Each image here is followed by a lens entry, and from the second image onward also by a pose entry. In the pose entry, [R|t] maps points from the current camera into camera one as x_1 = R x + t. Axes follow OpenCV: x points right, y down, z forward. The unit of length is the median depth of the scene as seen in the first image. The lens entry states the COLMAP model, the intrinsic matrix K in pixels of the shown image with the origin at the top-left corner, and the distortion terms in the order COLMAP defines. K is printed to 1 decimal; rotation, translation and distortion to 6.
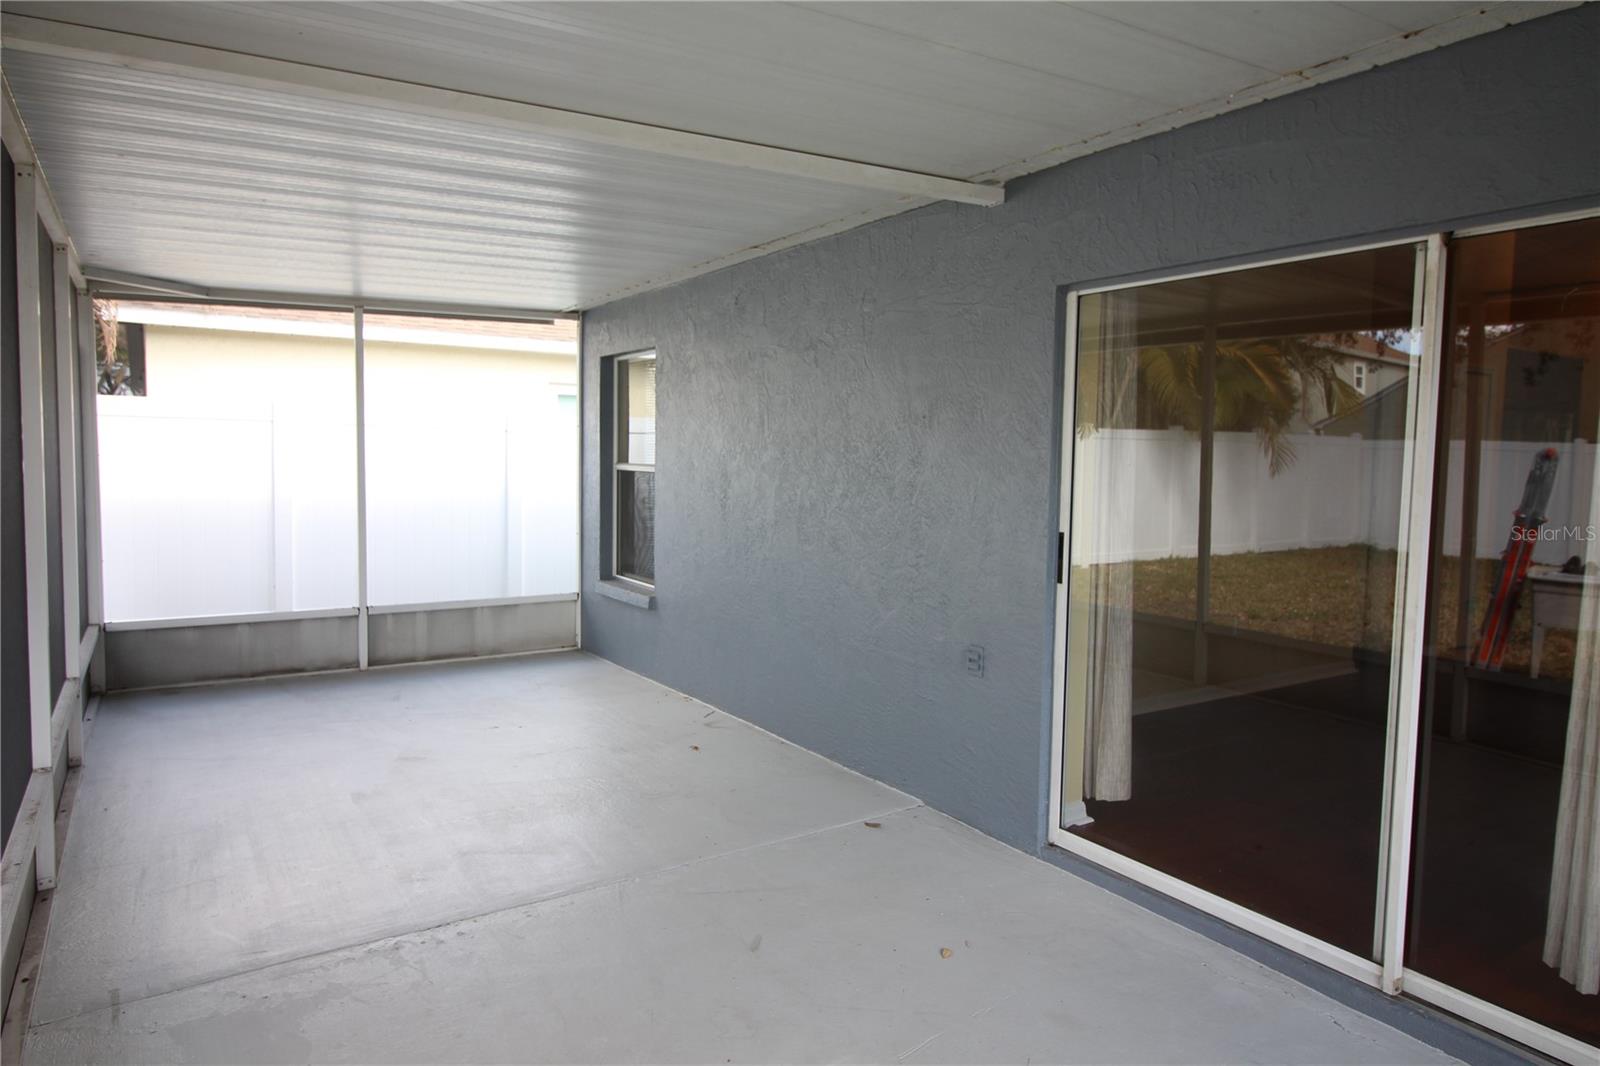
lens RADIAL K [[988.6, 0, 802.2], [0, 988.6, 513.5], [0, 0, 1]] dist [0.001146, -0.001815]
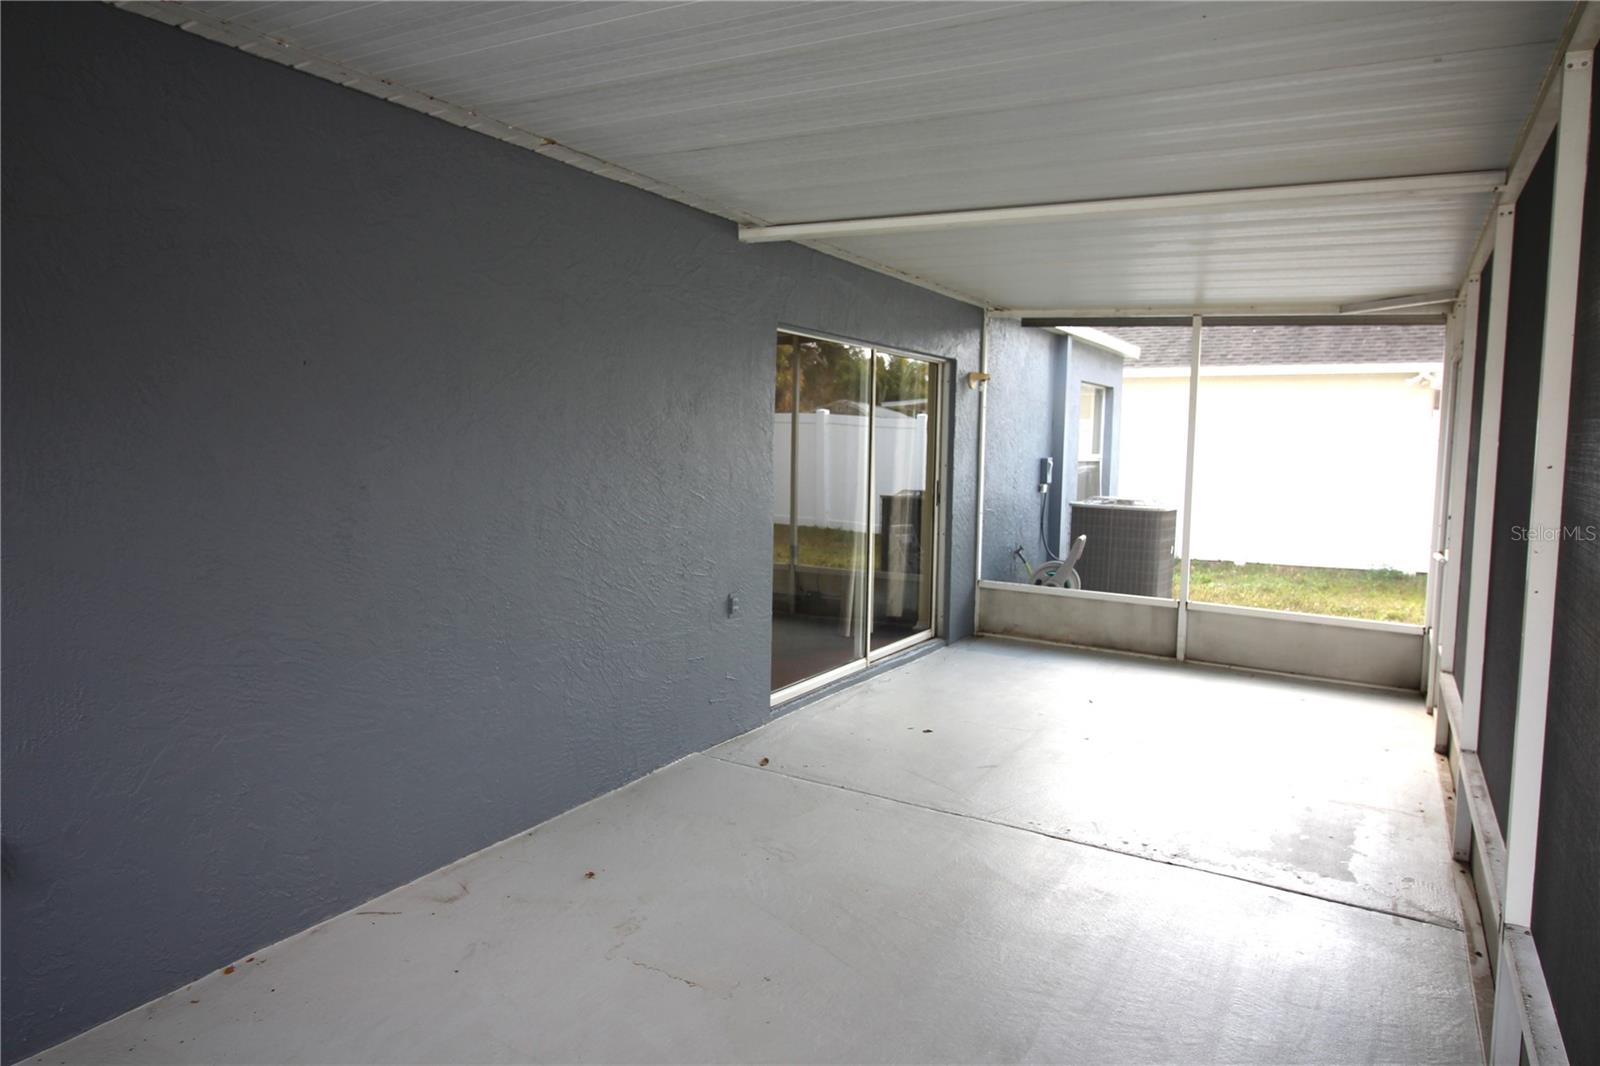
lens RADIAL K [[988.6, 0, 802.2], [0, 988.6, 513.5], [0, 0, 1]] dist [0.001146, -0.001815]
pose [[-0.438645, -0.087649, 0.894376, -1.198913], [0.033207, 0.992972, 0.113598, -0.129778], [-0.898047, 0.079529, -0.432652, 1.809620]]
